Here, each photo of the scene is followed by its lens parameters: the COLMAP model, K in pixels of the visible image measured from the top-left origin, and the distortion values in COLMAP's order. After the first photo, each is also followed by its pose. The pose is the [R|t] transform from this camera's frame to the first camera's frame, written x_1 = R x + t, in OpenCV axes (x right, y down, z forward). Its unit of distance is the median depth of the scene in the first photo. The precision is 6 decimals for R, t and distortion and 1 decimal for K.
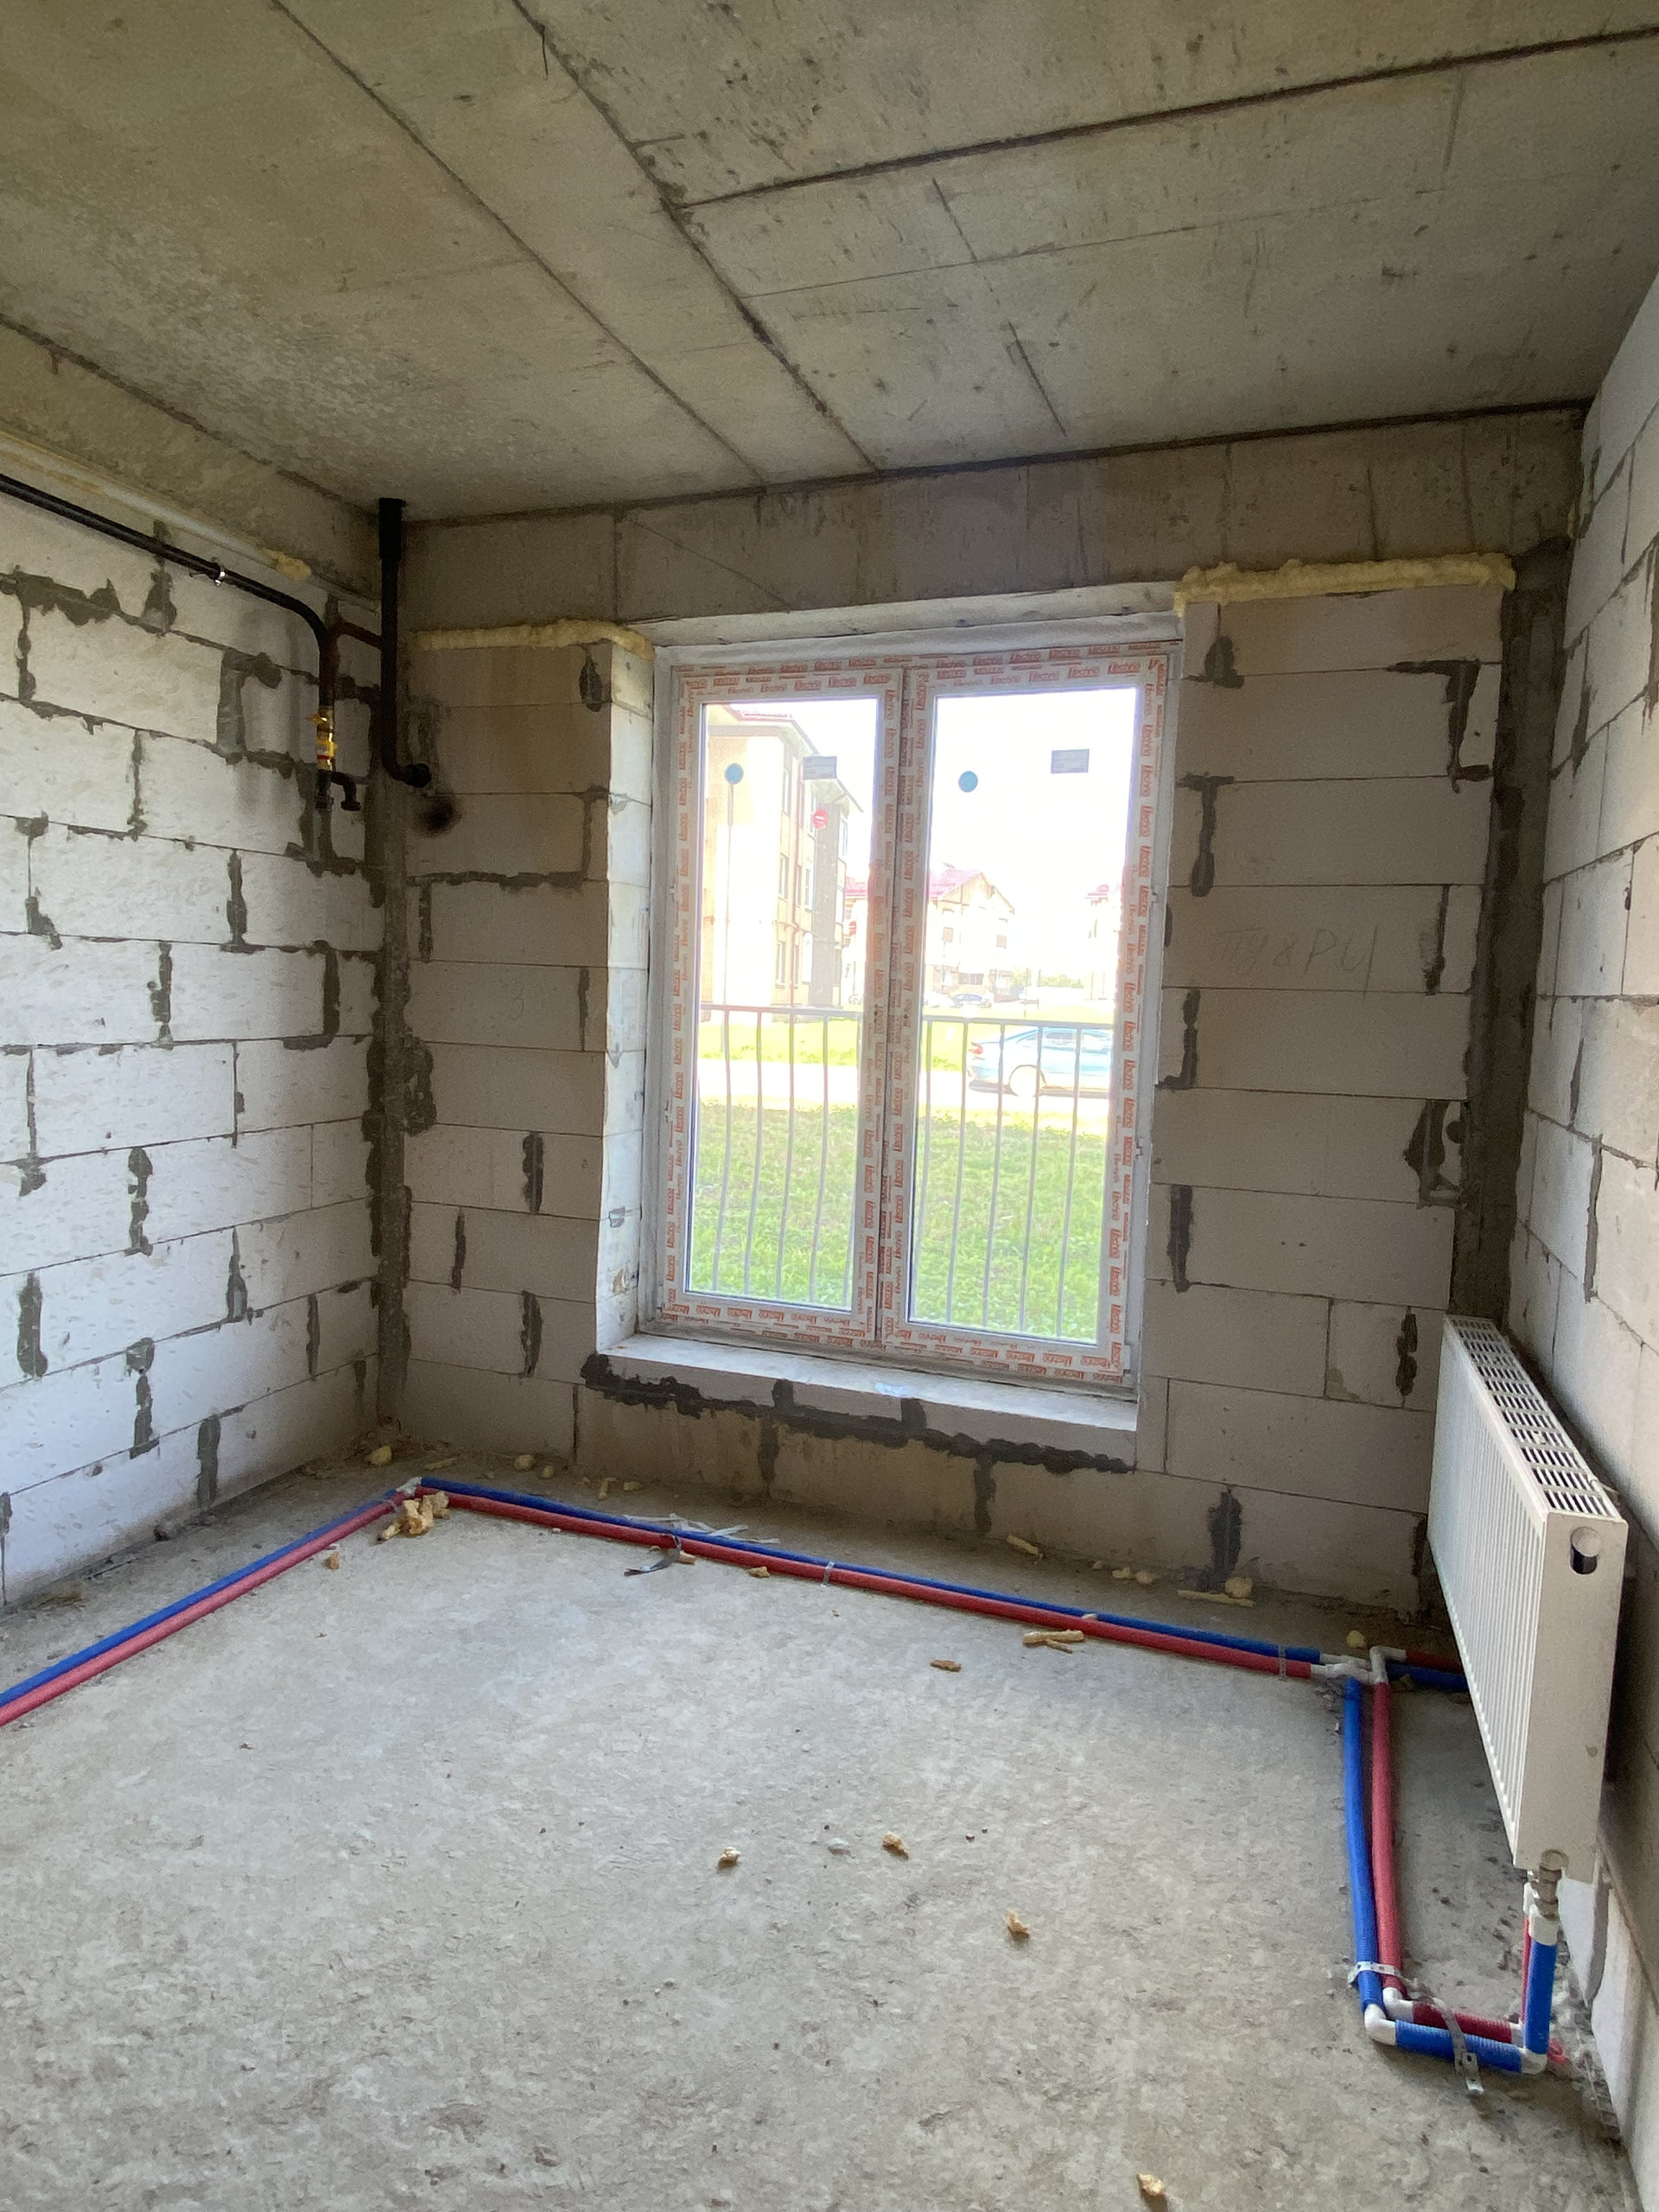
lens RADIAL K [[1326.4, 0, 829.3], [0, 1326.4, 1129.4], [0, 0, 1]] dist [0.042530, -0.036971]
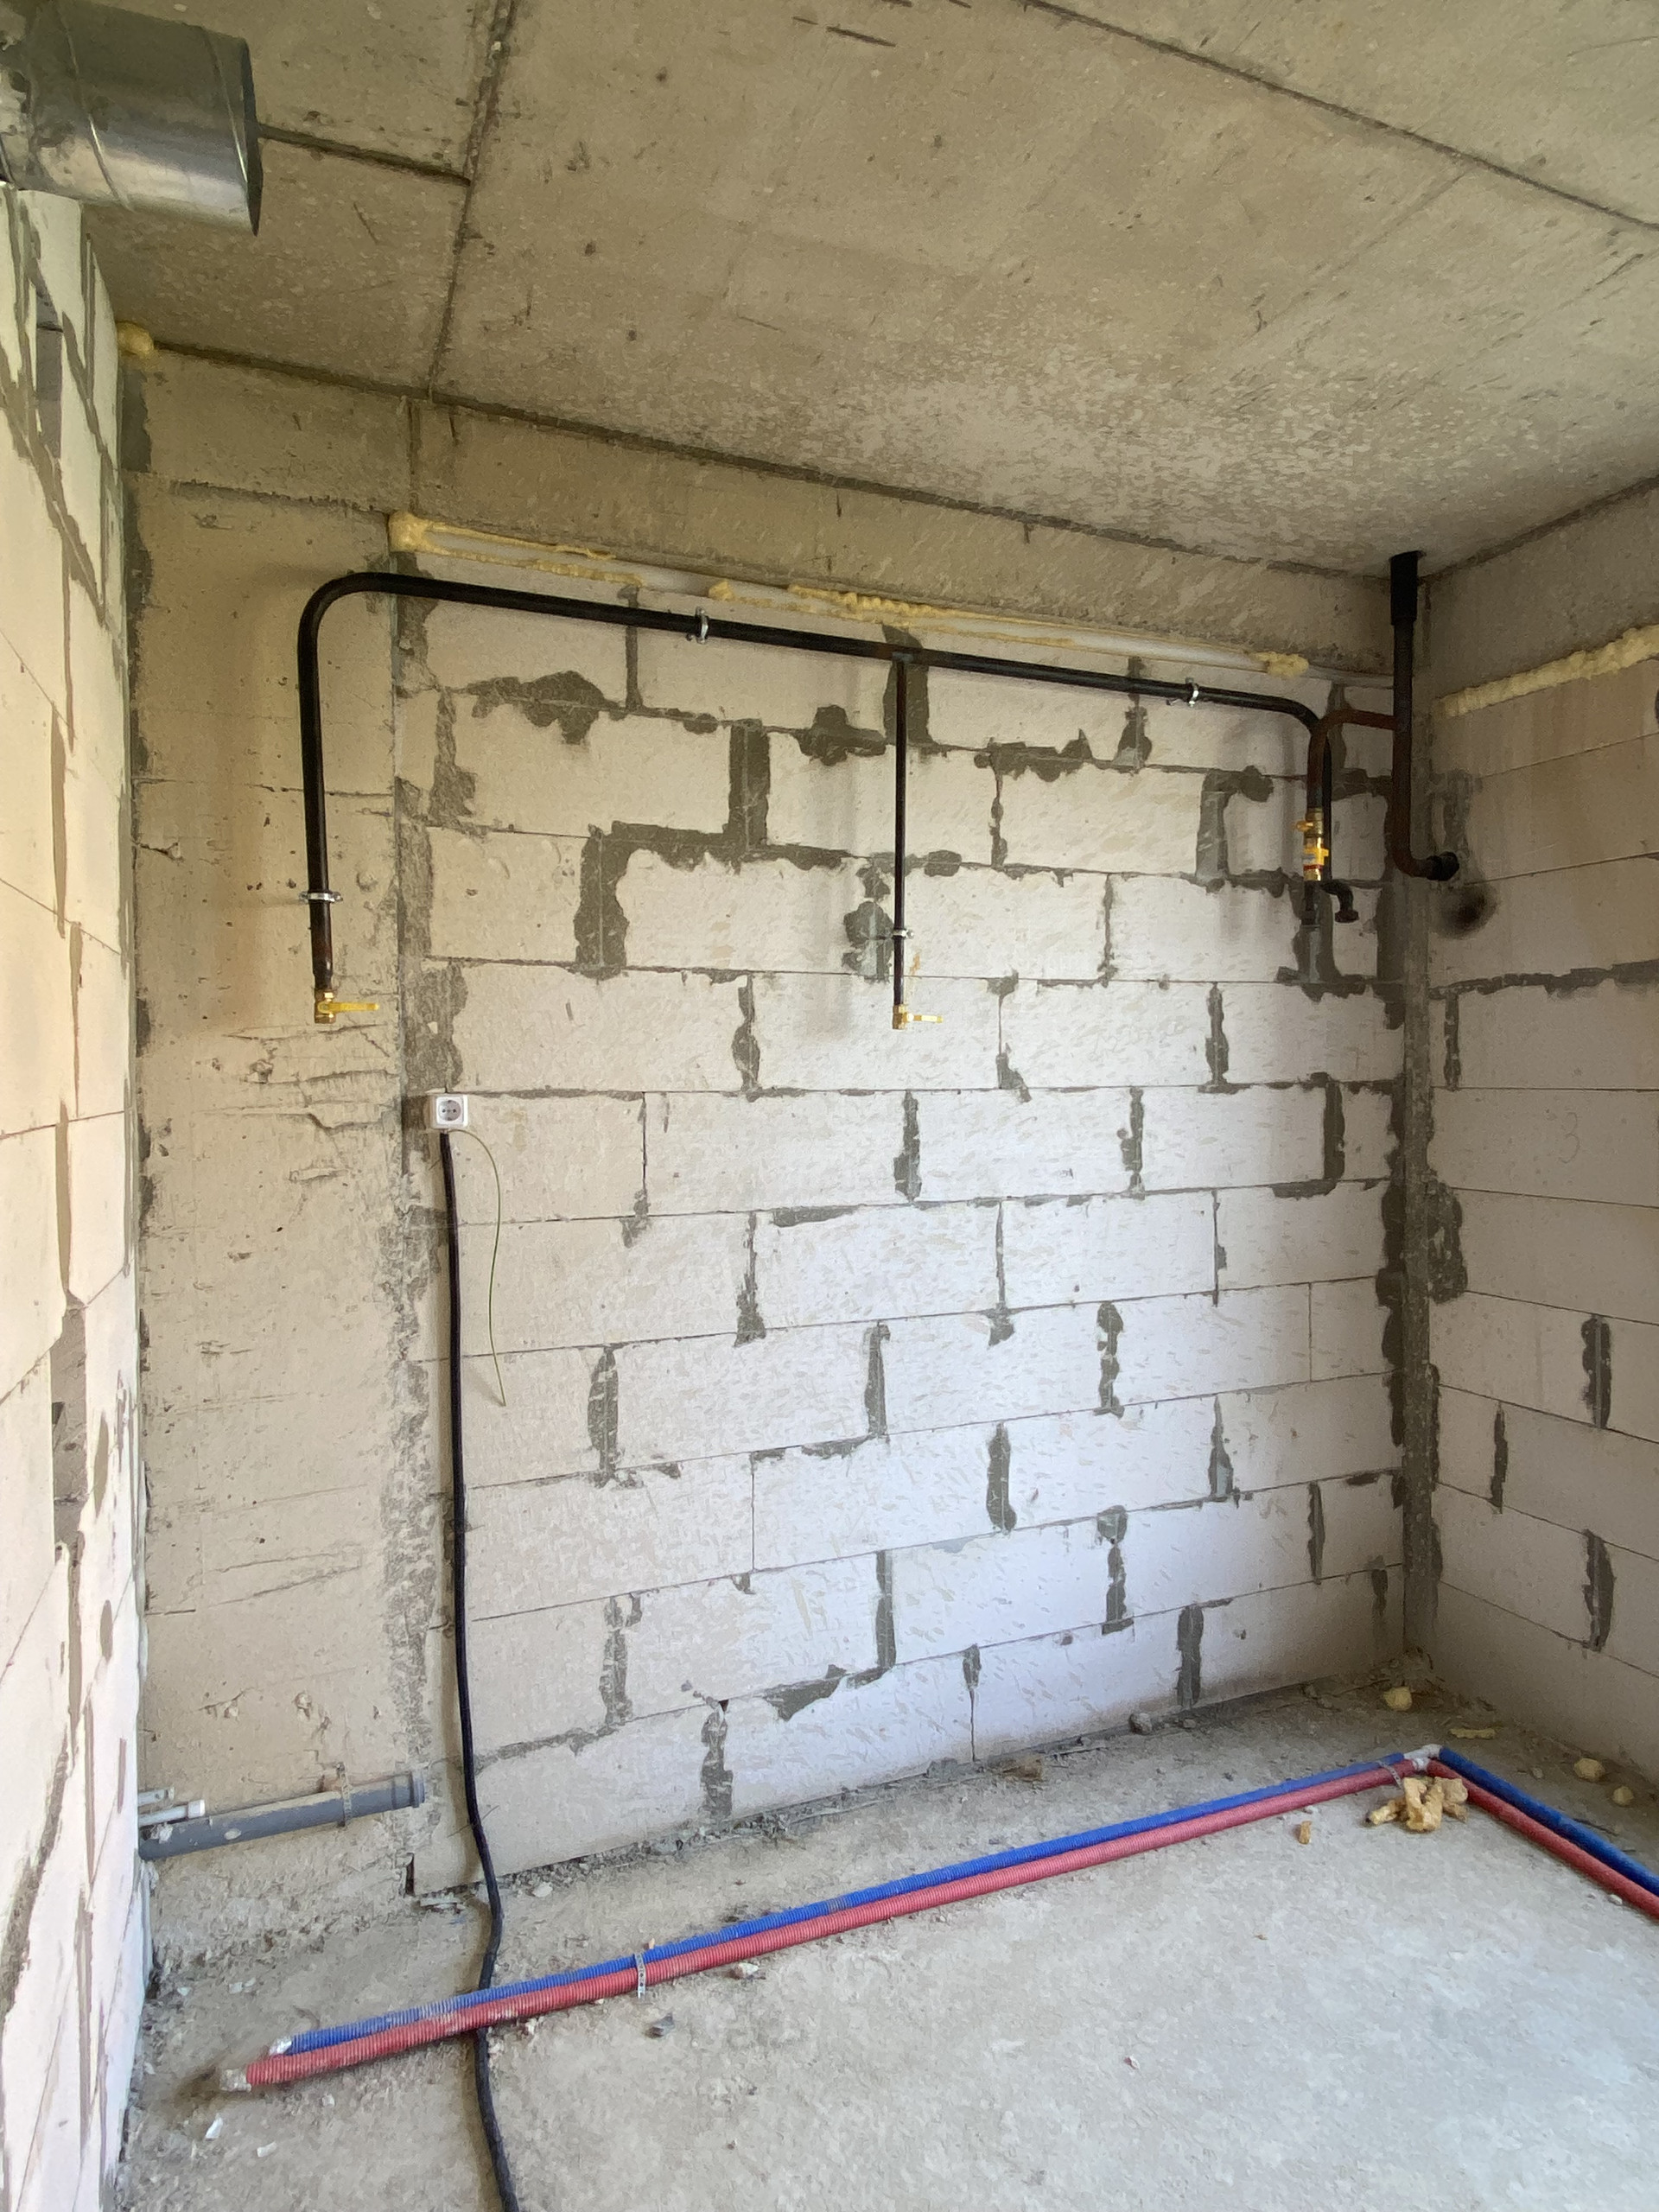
lens RADIAL K [[1326.4, 0, 821.0], [0, 1326.4, 1111.4], [0, 0, 1]] dist [0.042530, -0.036971]
pose [[0.668248, -0.025304, -0.743509, 0.051915], [-0.043699, 0.996361, -0.073185, -0.042175], [0.742654, 0.081396, 0.664710, 0.199256]]
